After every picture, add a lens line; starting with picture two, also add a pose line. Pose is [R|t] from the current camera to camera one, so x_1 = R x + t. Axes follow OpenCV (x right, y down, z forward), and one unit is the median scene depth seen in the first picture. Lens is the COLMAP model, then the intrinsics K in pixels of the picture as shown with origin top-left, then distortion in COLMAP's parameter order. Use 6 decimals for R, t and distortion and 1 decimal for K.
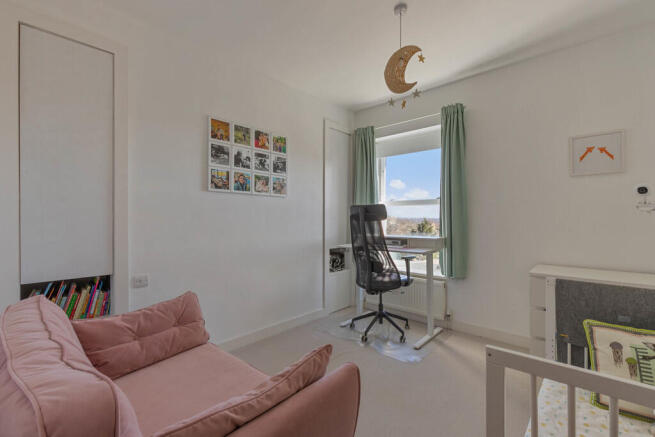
lens RADIAL K [[294.7, 0, 326.6], [0, 294.7, 217.7], [0, 0, 1]] dist [0.015957, -0.001139]
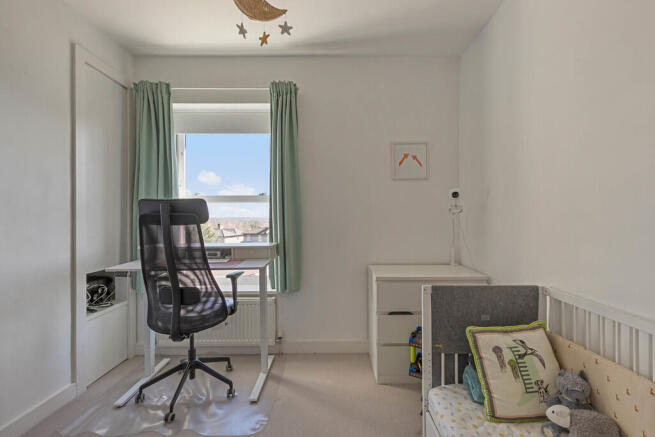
lens RADIAL K [[294.7, 0, 327.9], [0, 294.7, 217.9], [0, 0, 1]] dist [0.015957, -0.001139]
pose [[0.733850, -0.002585, 0.679306, -0.047423], [0.001994, 0.999997, 0.001651, -0.003774], [-0.679308, 0.000143, 0.733853, 0.311204]]
